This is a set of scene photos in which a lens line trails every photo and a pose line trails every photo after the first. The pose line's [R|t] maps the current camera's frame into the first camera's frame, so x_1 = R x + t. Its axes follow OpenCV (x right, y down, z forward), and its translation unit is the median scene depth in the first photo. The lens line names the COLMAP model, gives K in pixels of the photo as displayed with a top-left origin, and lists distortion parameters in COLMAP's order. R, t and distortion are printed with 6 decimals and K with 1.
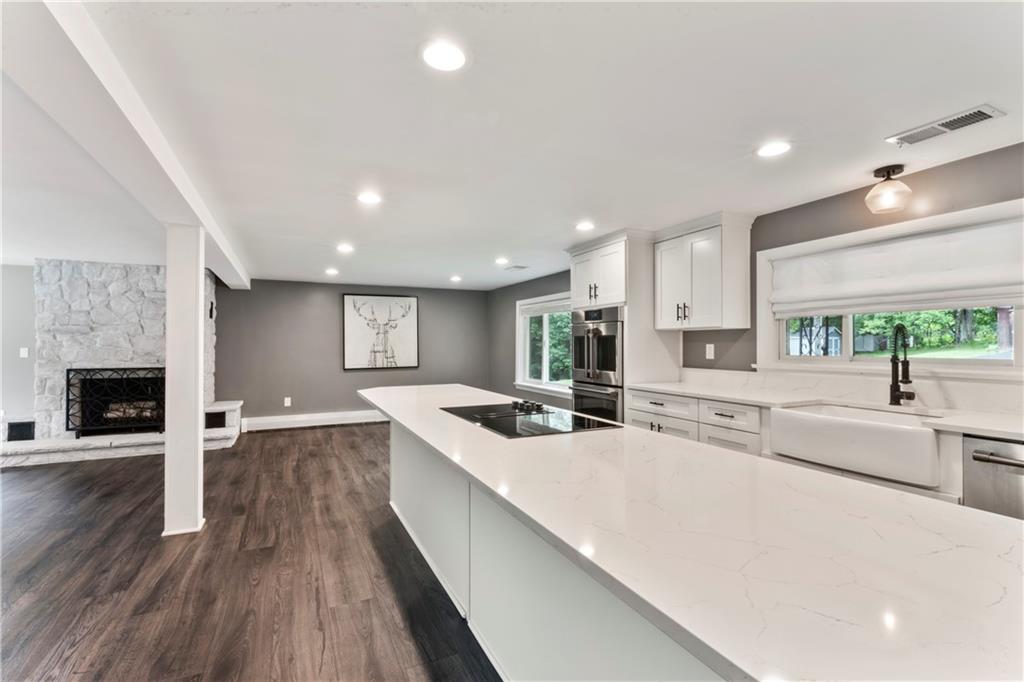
lens RADIAL K [[462.7, 0, 509.2], [0, 462.7, 341.8], [0, 0, 1]] dist [-0.002433, -0.000288]
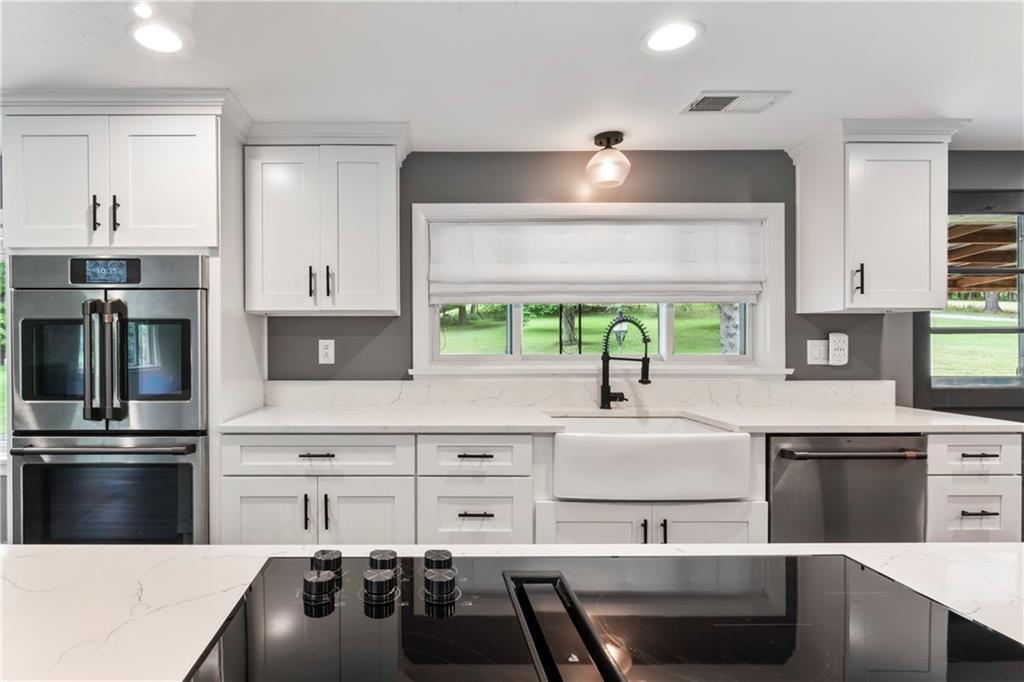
lens RADIAL K [[539.5, 0, 444.4], [0, 539.5, 339.1], [0, 0, 1]] dist [0.010096, -0.004440]
pose [[0.414499, 0.006685, 0.910025, -0.110439], [-0.003969, 0.999977, -0.005538, 0.005577], [-0.910041, -0.001317, 0.414516, 0.423487]]
